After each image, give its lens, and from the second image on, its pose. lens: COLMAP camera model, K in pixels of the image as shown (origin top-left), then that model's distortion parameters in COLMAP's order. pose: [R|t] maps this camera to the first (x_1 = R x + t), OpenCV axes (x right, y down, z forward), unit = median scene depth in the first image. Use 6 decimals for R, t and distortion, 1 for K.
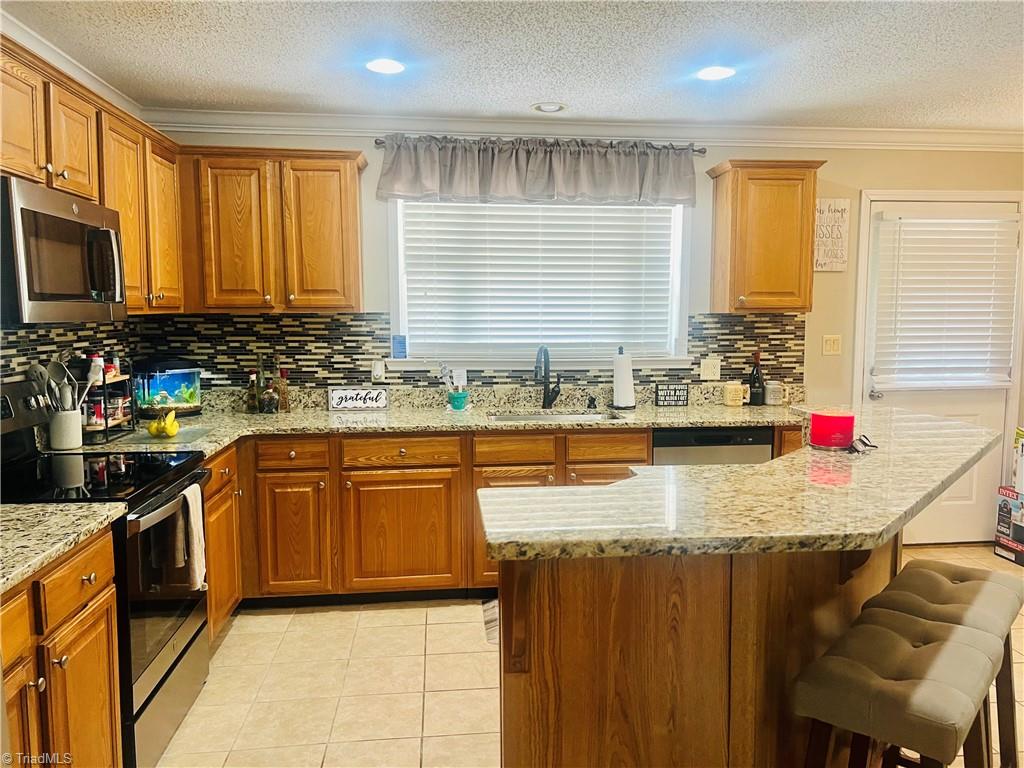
lens RADIAL K [[766.3, 0, 514.8], [0, 766.3, 387.3], [0, 0, 1]] dist [0.049265, -0.055784]
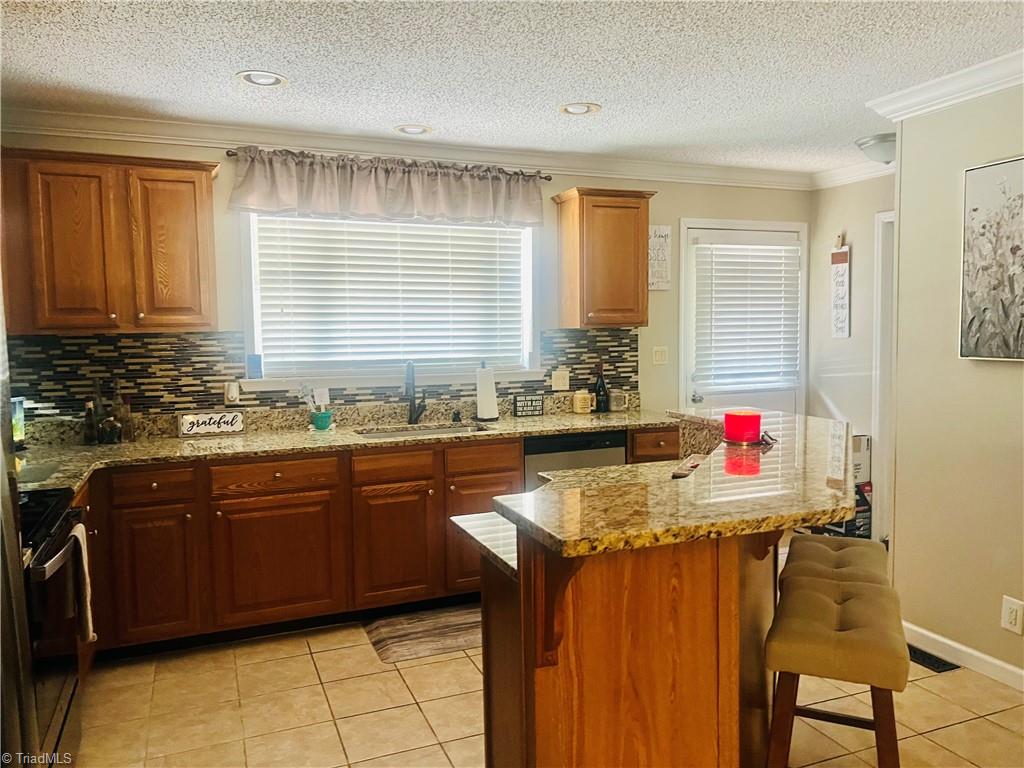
lens RADIAL K [[766.3, 0, 515.2], [0, 766.3, 380.4], [0, 0, 1]] dist [0.049265, -0.055784]
pose [[0.960005, -0.030470, 0.278319, -0.112312], [0.038656, 0.998965, -0.023970, -0.000444], [-0.277301, 0.033770, 0.960190, -0.008791]]
